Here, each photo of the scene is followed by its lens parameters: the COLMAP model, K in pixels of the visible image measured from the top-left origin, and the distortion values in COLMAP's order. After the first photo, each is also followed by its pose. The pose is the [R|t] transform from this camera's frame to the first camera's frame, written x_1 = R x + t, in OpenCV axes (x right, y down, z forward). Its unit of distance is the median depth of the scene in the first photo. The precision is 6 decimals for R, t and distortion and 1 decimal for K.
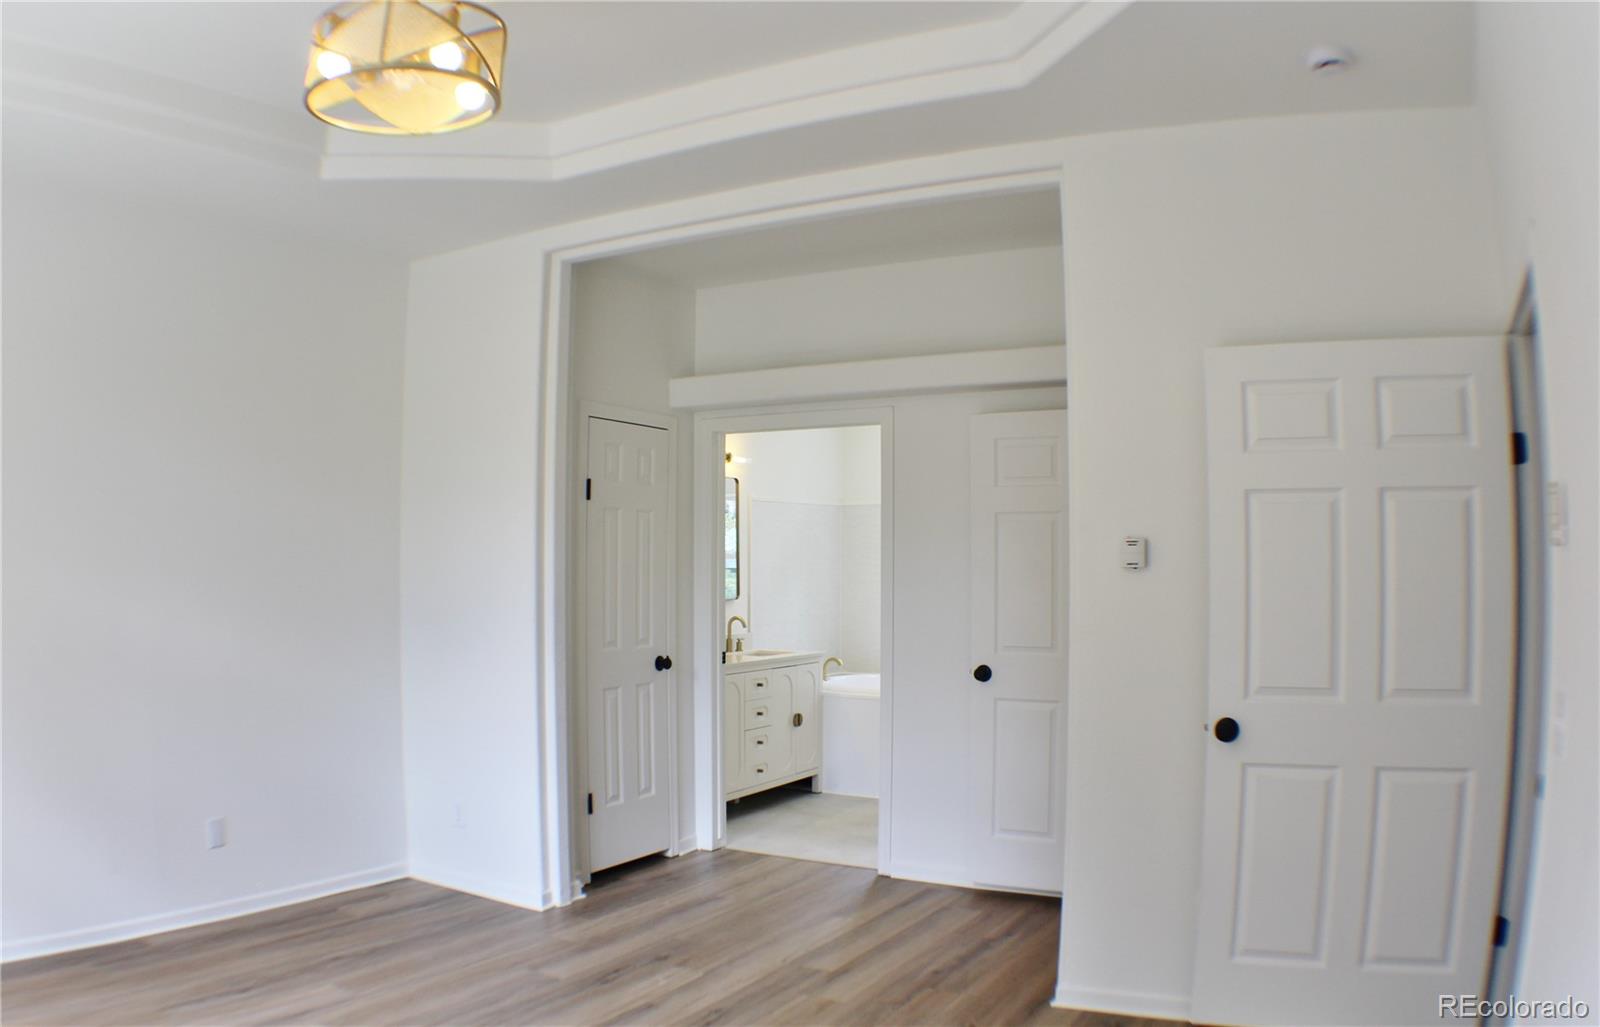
lens RADIAL K [[1211.0, 0, 800.0], [0, 1211.0, 513.5], [0, 0, 1]] dist [-0.292545, 0.002483]
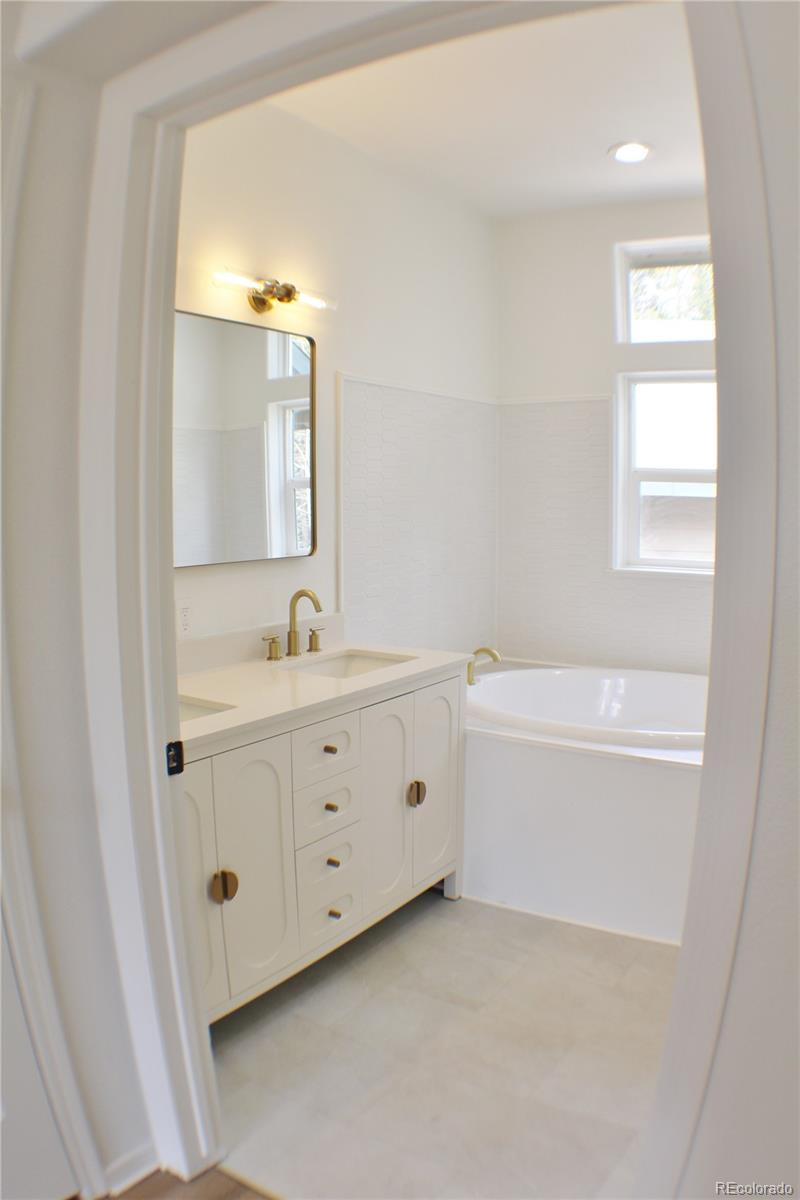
lens RADIAL K [[894.3, 0, 400.0], [0, 894.3, 600.0], [0, 0, 1]] dist [-0.350091, 0.130958]
pose [[0.998058, 0.006324, -0.061978, 0.014870], [0.003378, 0.987877, 0.155202, 0.031426], [0.062208, -0.155110, 0.985937, 0.671095]]
